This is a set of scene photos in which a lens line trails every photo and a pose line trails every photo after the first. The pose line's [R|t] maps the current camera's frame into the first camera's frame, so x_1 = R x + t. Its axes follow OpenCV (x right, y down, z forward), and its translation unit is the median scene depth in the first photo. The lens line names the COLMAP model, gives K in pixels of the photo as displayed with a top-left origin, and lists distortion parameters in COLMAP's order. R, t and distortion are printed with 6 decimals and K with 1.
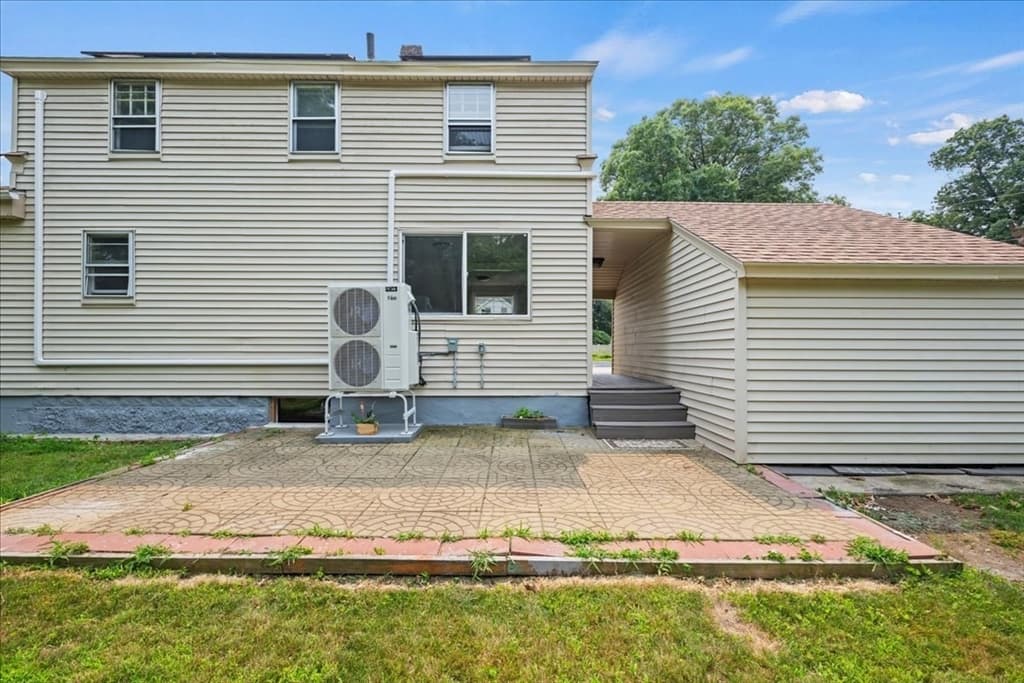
lens RADIAL K [[455.3, 0, 512.0], [0, 455.3, 346.3], [0, 0, 1]] dist [-0.003338, 0.000863]
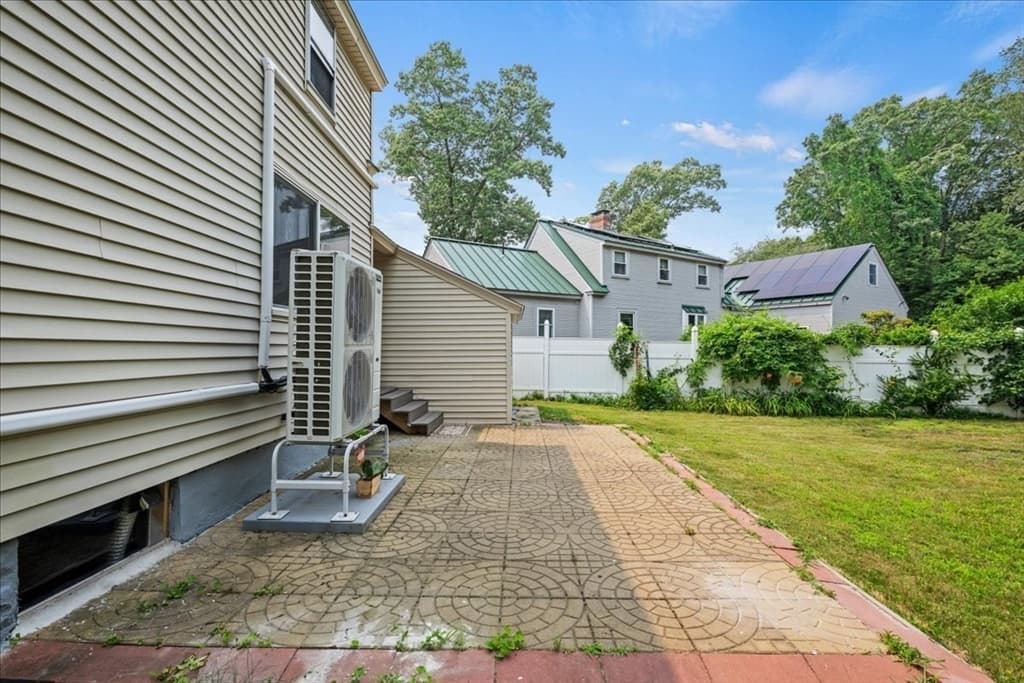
lens RADIAL K [[455.3, 0, 511.4], [0, 455.3, 344.6], [0, 0, 1]] dist [-0.003338, 0.000863]
pose [[0.019866, 0.015736, 0.999679, -0.831798], [-0.004123, 0.999869, -0.015657, -0.010225], [-0.999794, -0.003810, 0.019928, 0.673202]]
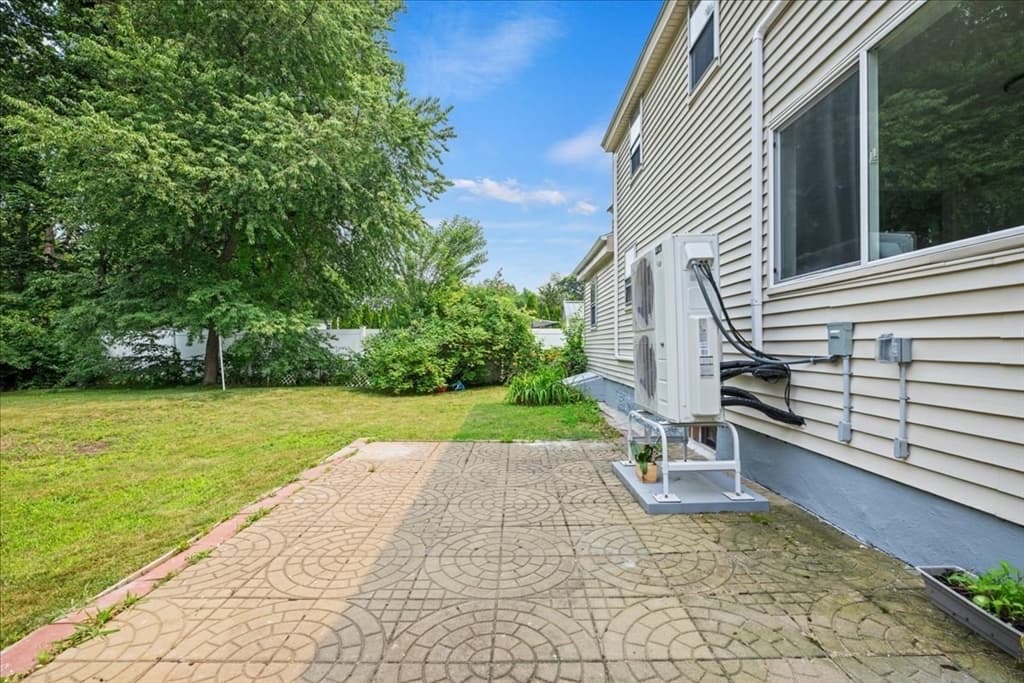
lens RADIAL K [[455.3, 0, 512.1], [0, 455.3, 342.4], [0, 0, 1]] dist [-0.003338, 0.000863]
pose [[-0.010440, -0.008047, -0.999913, 0.290100], [0.004047, 0.999959, -0.008089, 0.001259], [0.999937, -0.004132, -0.010407, 0.701187]]
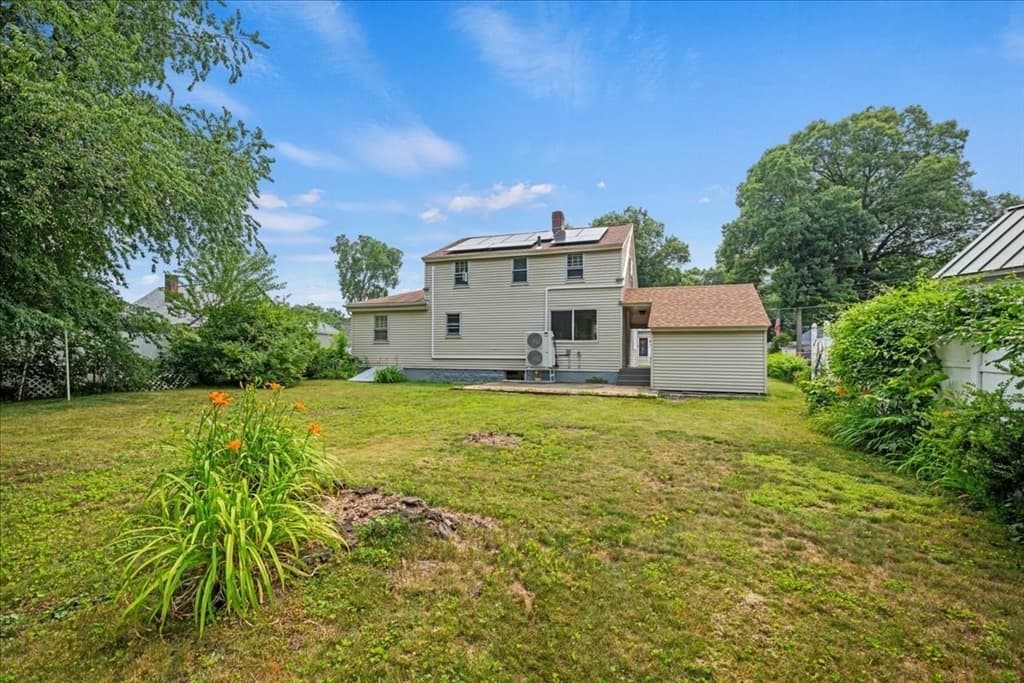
lens RADIAL K [[455.3, 0, 512.4], [0, 455.3, 347.9], [0, 0, 1]] dist [-0.003338, 0.000863]
pose [[0.939979, -0.000576, -0.341231, 0.474556], [-0.004283, 0.999900, -0.013487, 0.011004], [0.341205, 0.014139, 0.939883, -1.632264]]
